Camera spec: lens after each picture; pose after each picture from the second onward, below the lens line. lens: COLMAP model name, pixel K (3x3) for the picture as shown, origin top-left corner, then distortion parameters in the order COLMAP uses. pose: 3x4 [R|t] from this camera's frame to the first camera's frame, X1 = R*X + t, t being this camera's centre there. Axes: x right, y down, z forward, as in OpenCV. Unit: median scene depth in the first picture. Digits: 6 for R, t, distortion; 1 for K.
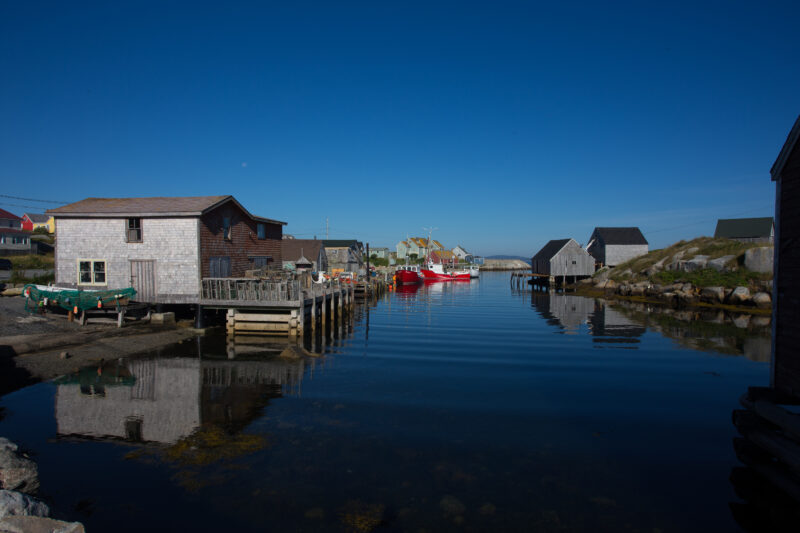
lens RADIAL K [[488.4, 0, 398.0], [0, 488.4, 266.1], [0, 0, 1]] dist [-0.064660, 0.053469]
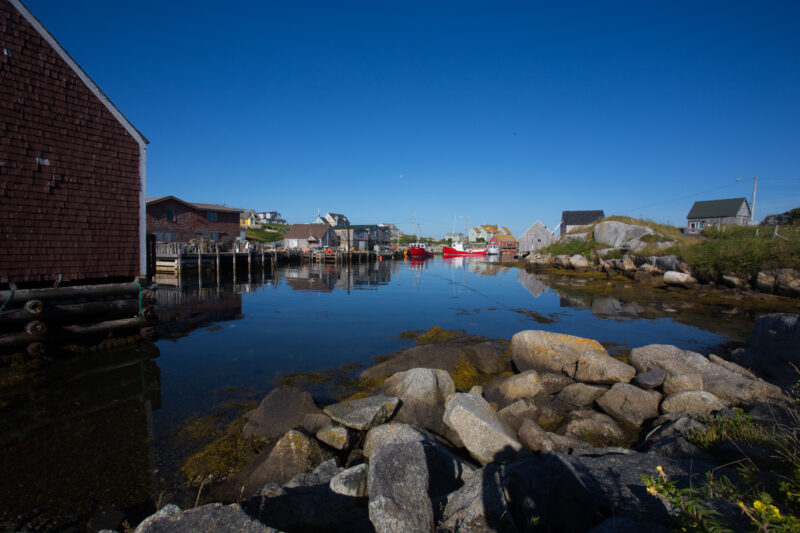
lens RADIAL K [[386.0, 0, 400.0], [0, 386.0, 266.5], [0, 0, 1]] dist [-0.071969, 0.030256]
pose [[0.949112, 0.014871, -0.314589, 0.308865], [-0.002092, 0.999160, 0.040920, 0.018268], [0.314933, -0.038179, 0.948346, -0.014892]]
